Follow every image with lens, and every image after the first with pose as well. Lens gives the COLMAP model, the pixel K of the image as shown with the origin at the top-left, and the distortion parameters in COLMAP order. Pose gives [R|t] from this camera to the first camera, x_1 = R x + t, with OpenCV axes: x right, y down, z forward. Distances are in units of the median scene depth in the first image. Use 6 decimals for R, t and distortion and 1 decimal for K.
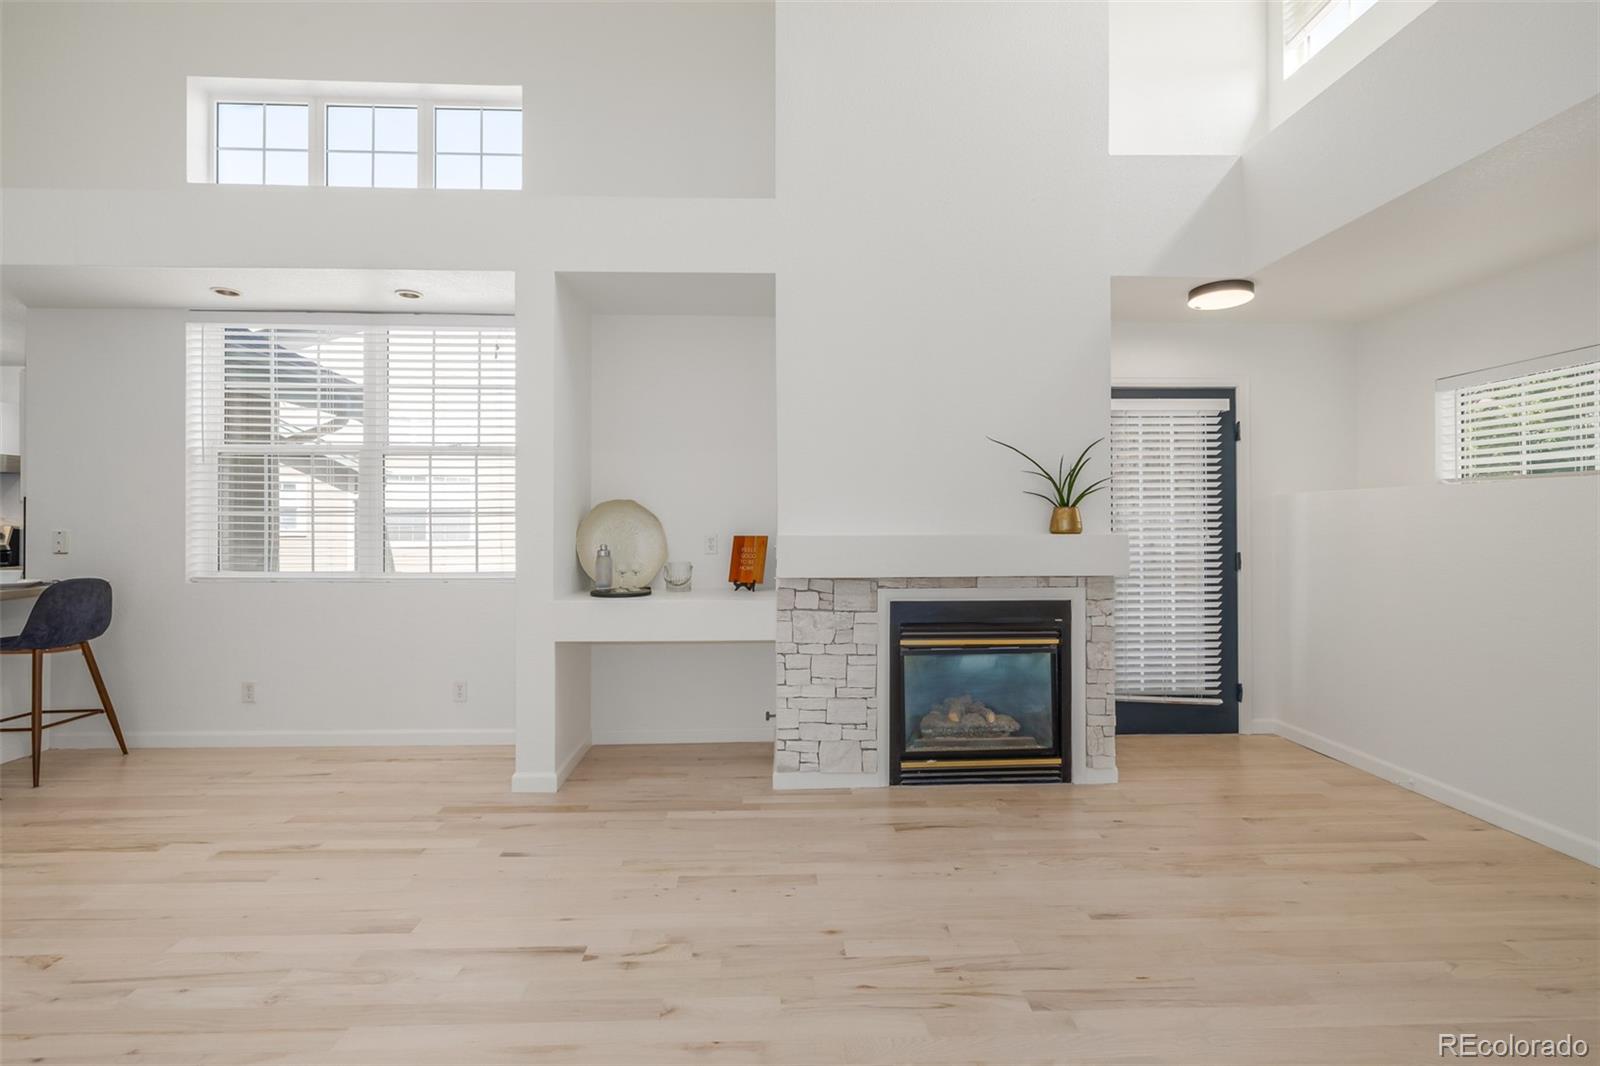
lens RADIAL K [[680.1, 0, 788.3], [0, 680.1, 518.5], [0, 0, 1]] dist [0.000639, 0.000310]
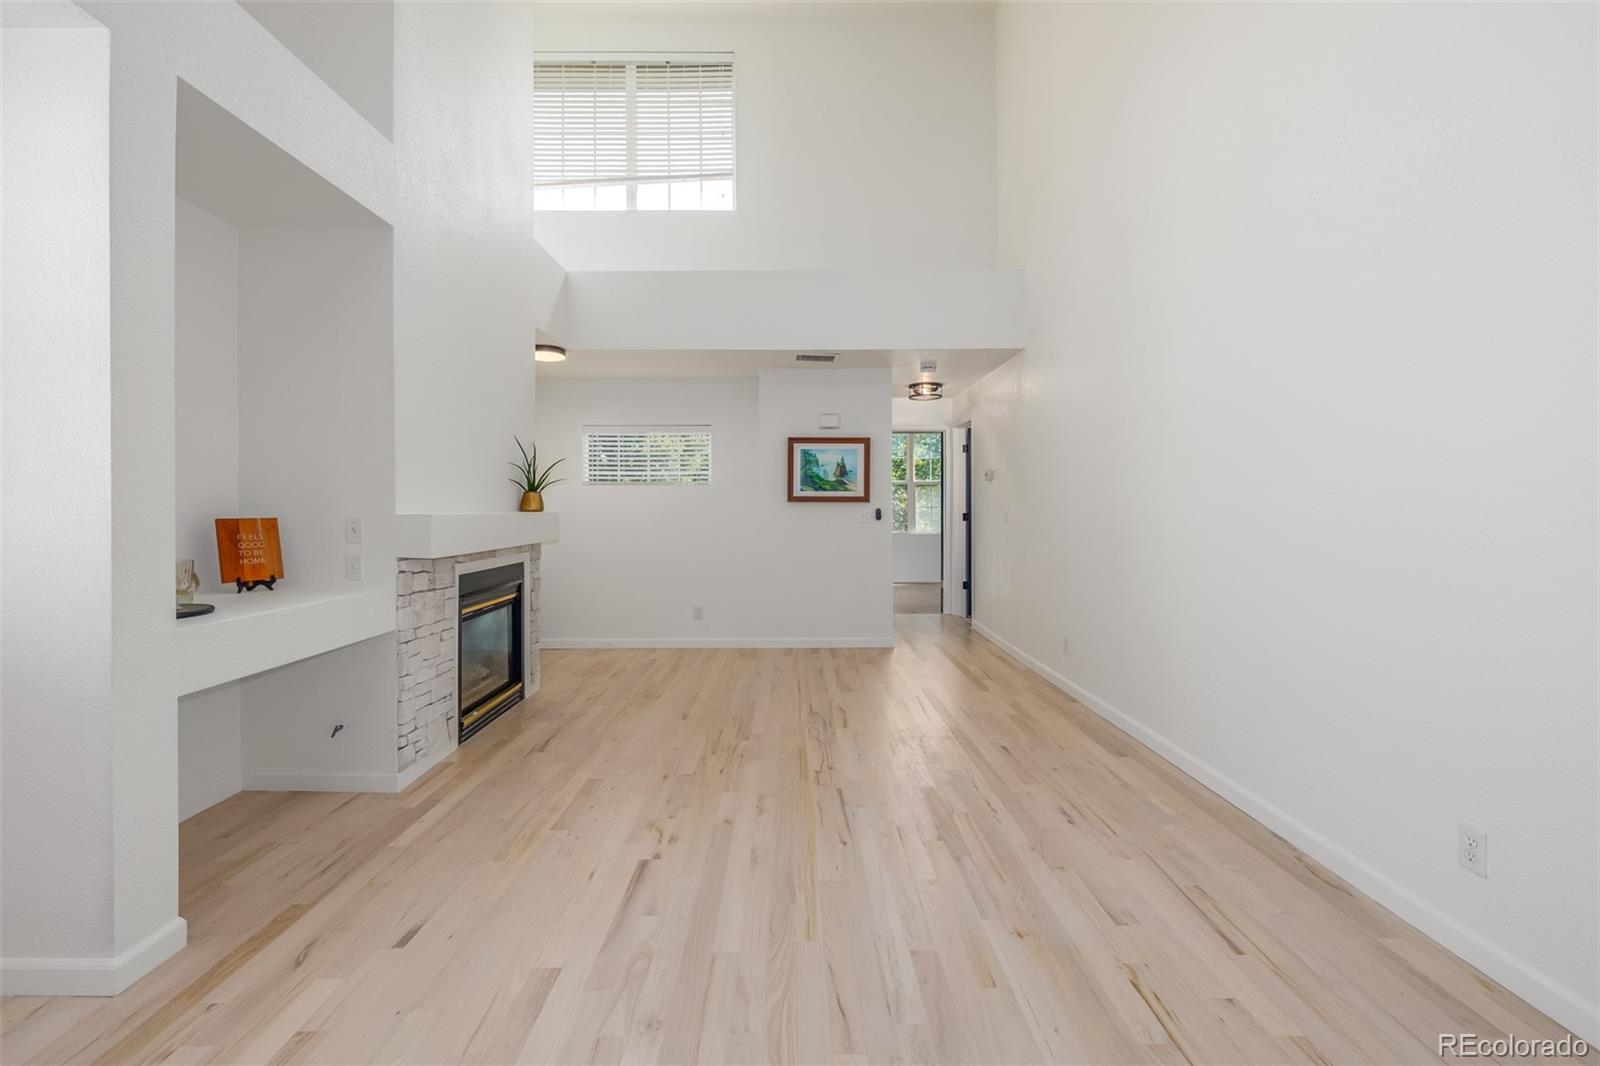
lens RADIAL K [[679.5, 0, 795.5], [0, 679.5, 512.7], [0, 0, 1]] dist [0.000479, 0.000112]
pose [[0.024038, -0.005485, 0.999696, -0.933265], [-0.005890, 0.999967, 0.005628, 0.013550], [-0.999694, -0.006023, 0.024005, 0.451802]]
